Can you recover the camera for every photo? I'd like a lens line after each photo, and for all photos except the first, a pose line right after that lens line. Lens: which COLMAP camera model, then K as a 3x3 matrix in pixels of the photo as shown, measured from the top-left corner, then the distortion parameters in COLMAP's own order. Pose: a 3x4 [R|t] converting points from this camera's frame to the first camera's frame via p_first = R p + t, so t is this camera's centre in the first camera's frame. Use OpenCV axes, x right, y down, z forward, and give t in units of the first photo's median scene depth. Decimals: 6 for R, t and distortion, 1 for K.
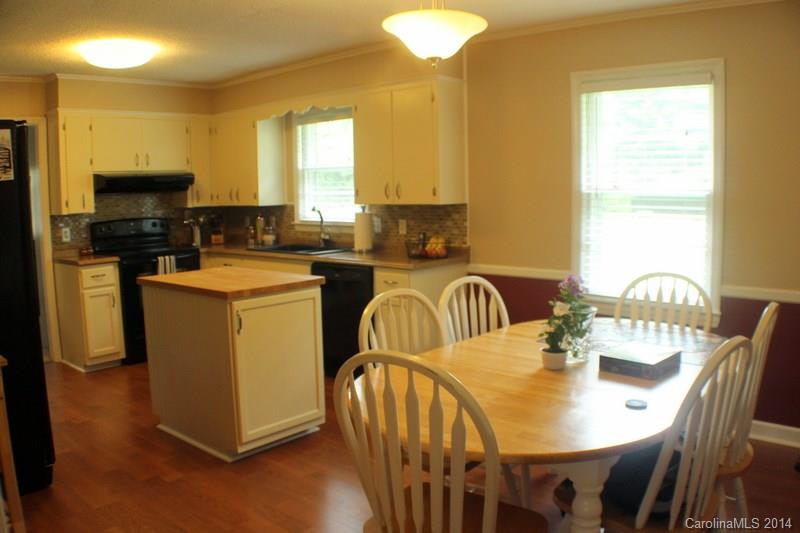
lens RADIAL K [[683.5, 0, 400.0], [0, 683.5, 266.5], [0, 0, 1]] dist [-0.185898, 0.013186]
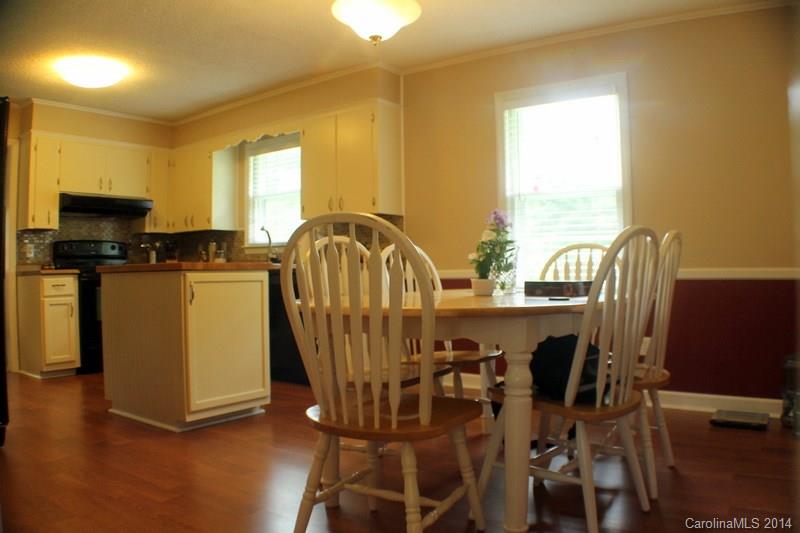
lens RADIAL K [[638.8, 0, 400.0], [0, 638.8, 266.5], [0, 0, 1]] dist [-0.204267, 0.042731]
pose [[0.995832, 0.007164, 0.090922, -0.000259], [0.004782, 0.991438, -0.130494, 0.109972], [-0.091078, 0.130385, 0.987271, -0.005682]]
